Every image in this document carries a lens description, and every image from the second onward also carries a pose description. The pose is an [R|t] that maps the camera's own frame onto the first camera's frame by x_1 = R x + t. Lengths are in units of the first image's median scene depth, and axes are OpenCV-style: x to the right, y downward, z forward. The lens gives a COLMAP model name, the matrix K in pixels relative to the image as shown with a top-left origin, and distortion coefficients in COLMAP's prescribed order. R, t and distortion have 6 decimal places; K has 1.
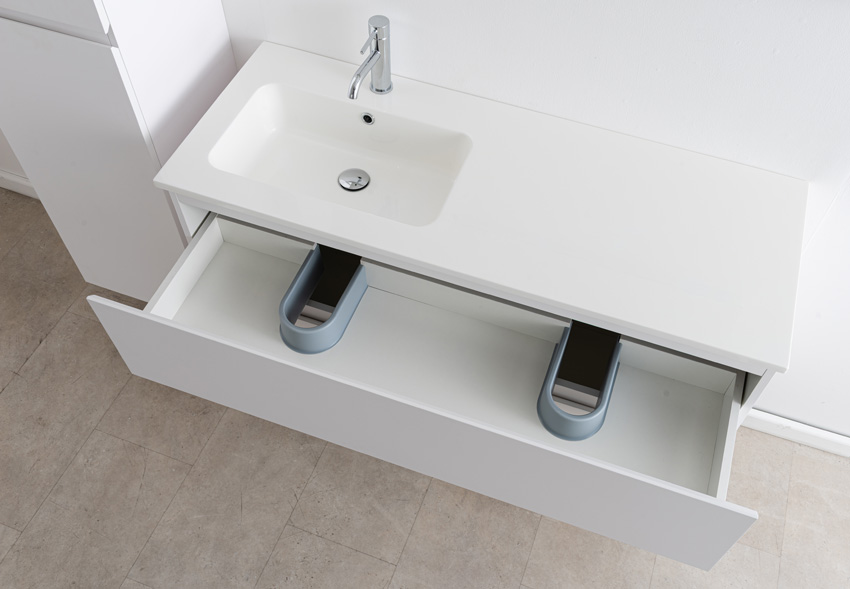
lens RADIAL K [[796.9, 0, 425.0], [0, 796.9, 294.5], [0, 0, 1]] dist [0.021401, 0.007090]
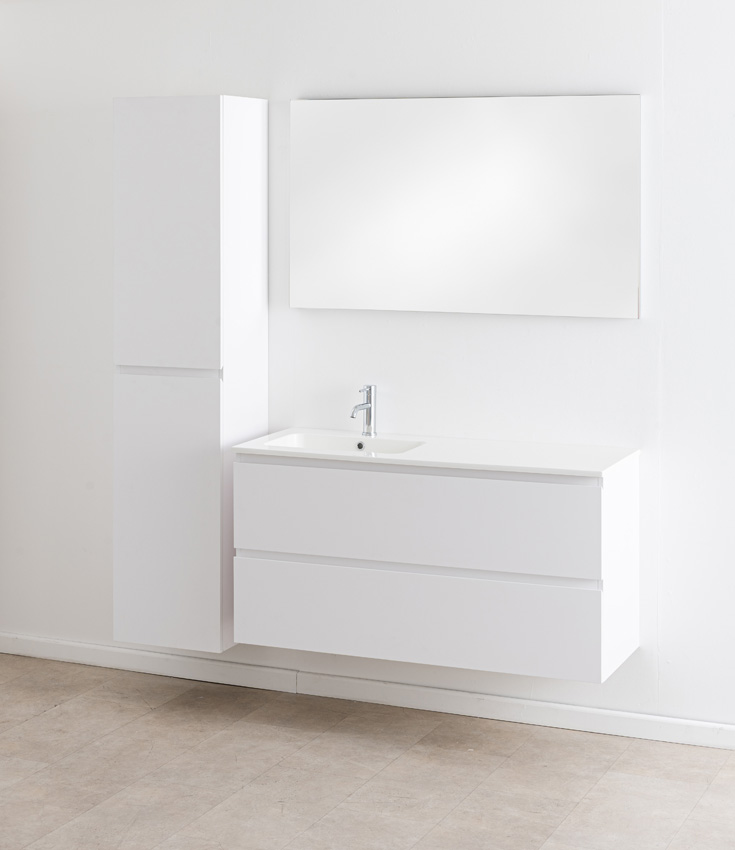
lens RADIAL K [[1660.1, 0, 367.5], [0, 1660.1, 425.0], [0, 0, 1]] dist [-0.048882, 0.072722]
pose [[0.999175, -0.002096, -0.040554, 0.058864], [-0.027895, 0.690333, -0.722954, 1.673154], [0.029511, 0.723489, 0.689705, -1.006160]]
